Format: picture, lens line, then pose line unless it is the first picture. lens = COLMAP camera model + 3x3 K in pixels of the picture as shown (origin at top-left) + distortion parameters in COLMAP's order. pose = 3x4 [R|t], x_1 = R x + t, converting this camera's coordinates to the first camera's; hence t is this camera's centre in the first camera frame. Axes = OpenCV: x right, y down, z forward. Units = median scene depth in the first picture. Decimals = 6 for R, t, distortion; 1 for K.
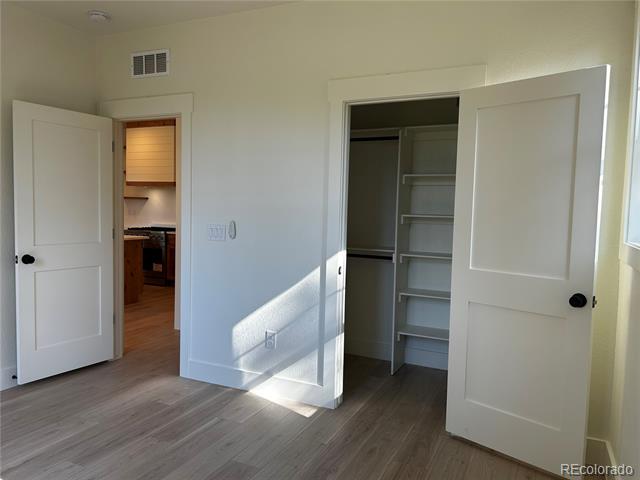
lens RADIAL K [[481.7, 0, 319.4], [0, 481.7, 238.9], [0, 0, 1]] dist [0.028682, -0.021892]
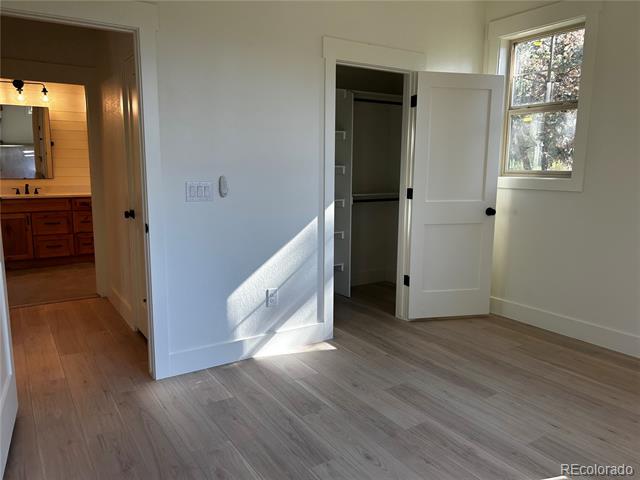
lens RADIAL K [[481.7, 0, 320.1], [0, 481.7, 240.0], [0, 0, 1]] dist [0.028682, -0.021892]
pose [[0.523542, -0.153037, 0.838143, -0.859973], [0.059542, 0.987903, 0.143190, -0.039904], [-0.849917, -0.025061, 0.526321, 0.411642]]
